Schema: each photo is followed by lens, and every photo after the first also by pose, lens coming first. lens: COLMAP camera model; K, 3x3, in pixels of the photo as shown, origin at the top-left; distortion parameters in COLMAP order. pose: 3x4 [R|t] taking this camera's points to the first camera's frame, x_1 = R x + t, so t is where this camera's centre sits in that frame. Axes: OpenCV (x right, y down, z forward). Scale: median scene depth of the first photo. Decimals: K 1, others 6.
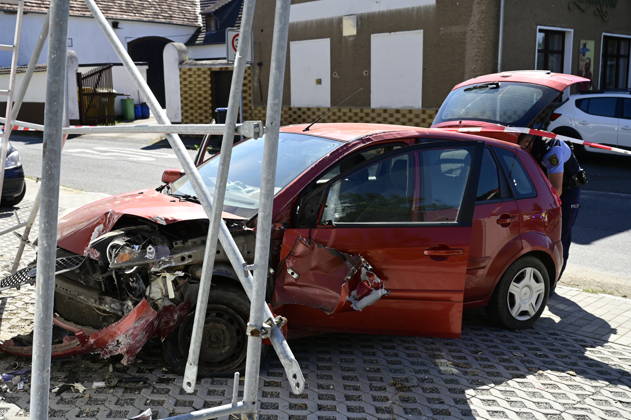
lens RADIAL K [[682.0, 0, 315.3], [0, 682.0, 211.4], [0, 0, 1]] dist [-0.003146, 0.000000]
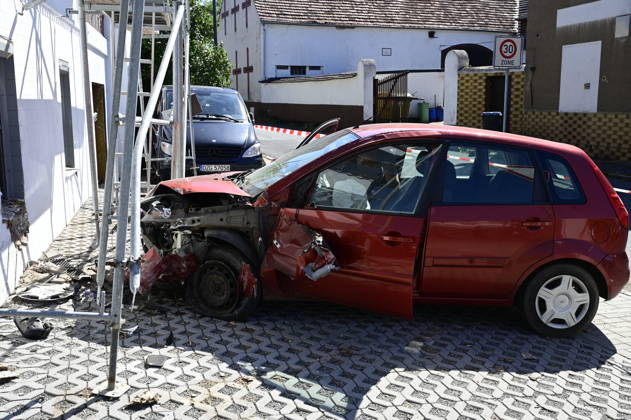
lens RADIAL K [[656.0, 0, 313.7], [0, 656.0, 213.3], [0, 0, 1]] dist [-0.000935, 0.000000]
pose [[0.879464, 0.086606, -0.468020, 0.555814], [-0.085691, 0.996049, 0.023294, 0.004546], [0.468188, 0.019619, 0.883411, 0.002454]]
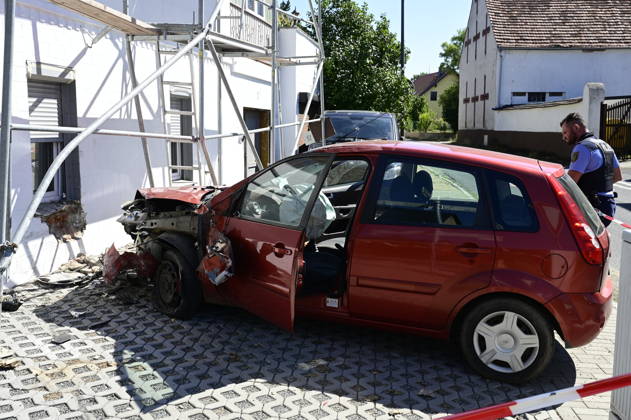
lens RADIAL K [[656.0, 0, 313.1], [0, 656.0, 209.0], [0, 0, 1]] dist [-0.000935, 0.000000]
pose [[0.620853, 0.102747, -0.777165, 1.024497], [-0.139771, 0.989997, 0.019226, -0.034271], [0.771366, 0.096689, 0.629003, 0.364798]]
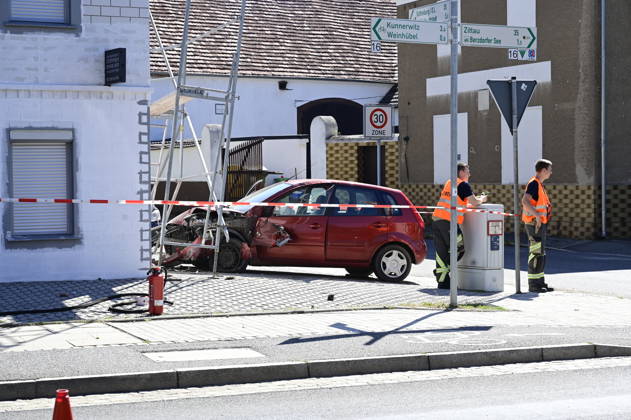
lens RADIAL K [[1258.4, 0, 317.2], [0, 1258.4, 210.4], [0, 0, 1]] dist [-0.044318, 0.000000]
pose [[0.960811, 0.007044, -0.277114, 1.448005], [-0.046981, 0.989353, -0.137745, 0.629300], [0.273193, 0.145366, 0.950912, -3.343549]]
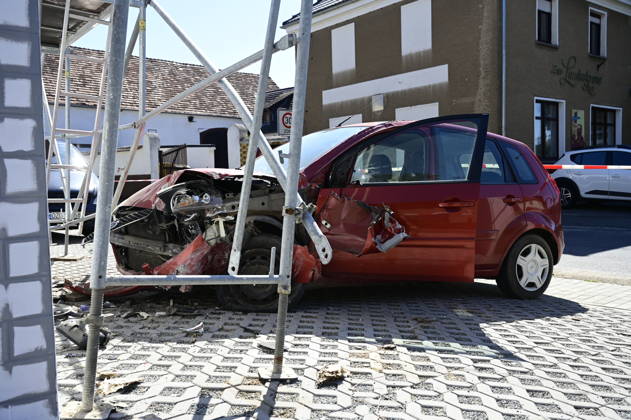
lens RADIAL K [[566.1, 0, 315.4], [0, 566.1, 211.4], [0, 0, 1]] dist [0.008053, -0.024867]
pose [[0.997861, -0.010061, -0.064596, 0.011273], [0.002431, 0.993114, -0.117128, 0.180955], [0.065329, 0.116721, 0.991014, 0.031490]]
